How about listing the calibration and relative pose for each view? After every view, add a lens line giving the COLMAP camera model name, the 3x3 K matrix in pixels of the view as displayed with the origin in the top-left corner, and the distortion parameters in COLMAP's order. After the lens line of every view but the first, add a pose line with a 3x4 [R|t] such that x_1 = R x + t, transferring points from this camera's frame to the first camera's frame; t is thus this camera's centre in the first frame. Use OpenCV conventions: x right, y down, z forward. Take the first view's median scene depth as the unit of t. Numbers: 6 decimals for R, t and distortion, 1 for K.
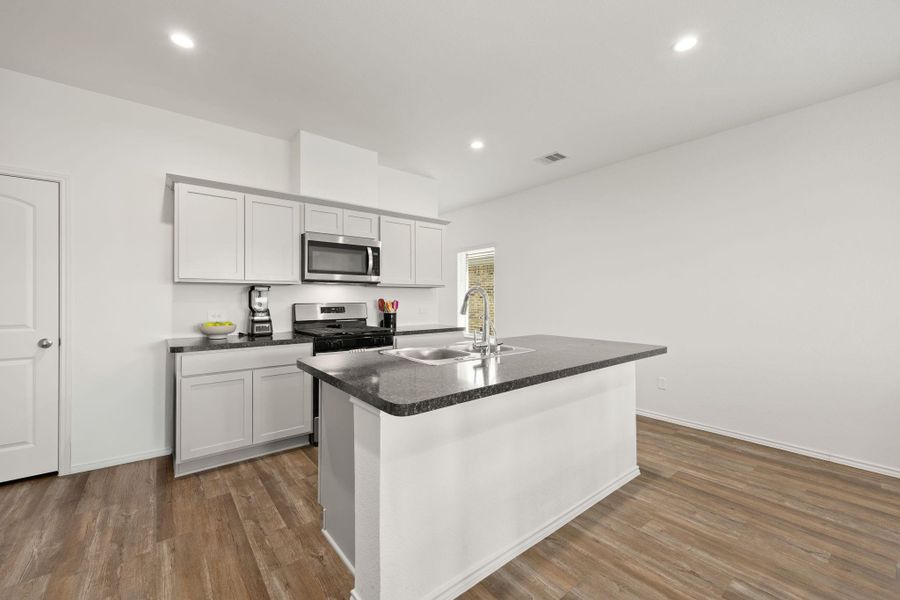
lens RADIAL K [[361.5, 0, 450.5], [0, 361.5, 295.8], [0, 0, 1]] dist [0.000843, -0.000046]
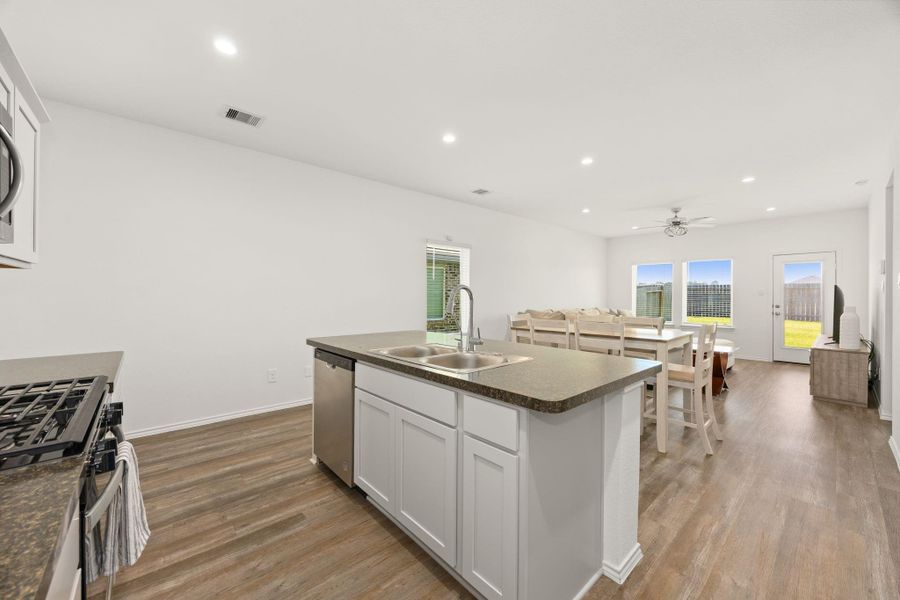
lens RADIAL K [[343.3, 0, 450.0], [0, 343.3, 300.0], [0, 0, 1]] dist [0.001234, 0.000059]
pose [[-0.043137, -0.009553, 0.999023, -0.598364], [-0.010488, 0.999904, 0.009108, 0.005481], [-0.999014, -0.010085, -0.043233, 0.736547]]
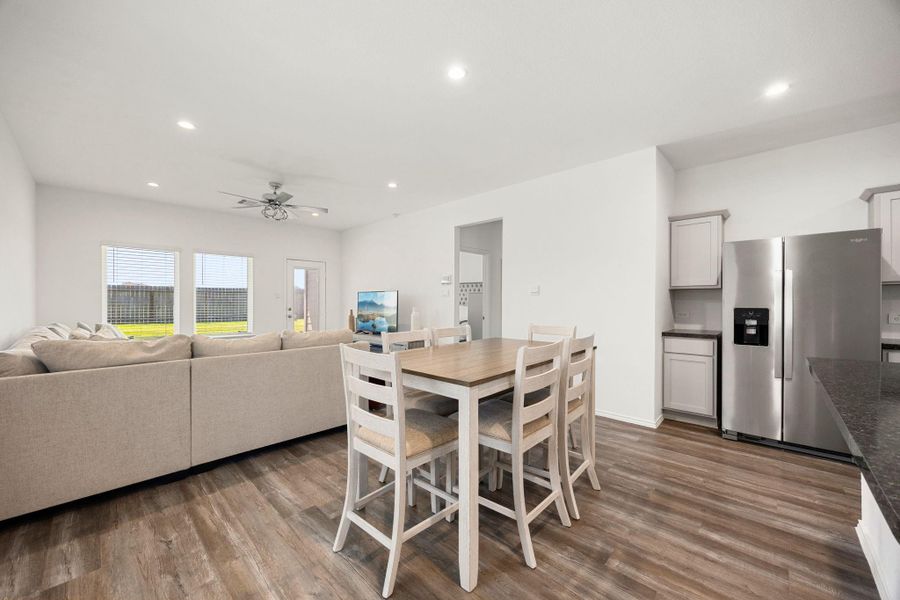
lens RADIAL K [[344.1, 0, 447.7], [0, 344.1, 303.7], [0, 0, 1]] dist [-0.001902, -0.000202]
pose [[-0.991822, -0.000967, -0.127622, 0.709638], [-0.000931, 1.000000, -0.000347, 0.007176], [0.127622, -0.000225, -0.991823, 0.922458]]
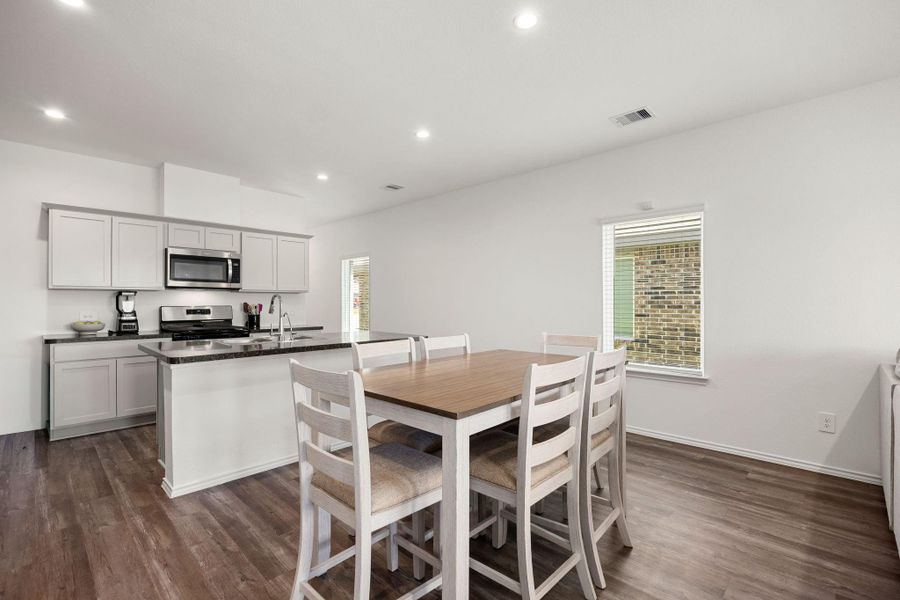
lens RADIAL K [[405.0, 0, 447.4], [0, 405.0, 300.1], [0, 0, 1]] dist [-0.006504, -0.000891]
pose [[0.992765, 0.002697, 0.120040, 0.377648], [-0.003052, 0.999991, 0.002776, -0.005983], [-0.120031, -0.003122, 0.992765, -0.470661]]
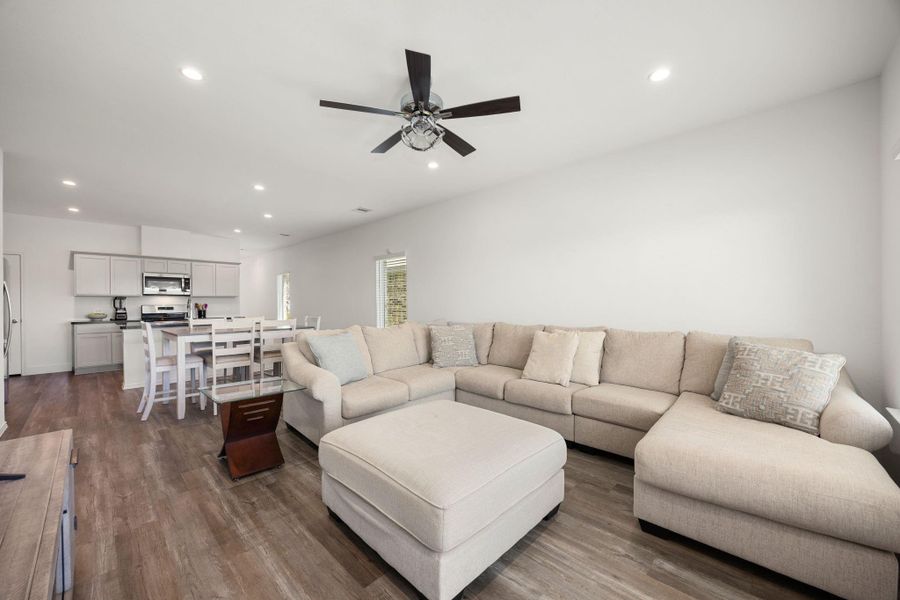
lens RADIAL K [[344.1, 0, 447.7], [0, 344.1, 303.7], [0, 0, 1]] dist [-0.001902, -0.000202]
pose [[0.992635, 0.003182, 0.121106, 1.209526], [-0.005170, 0.999857, 0.016107, -0.031812], [-0.121037, -0.016615, 0.992509, -1.328145]]
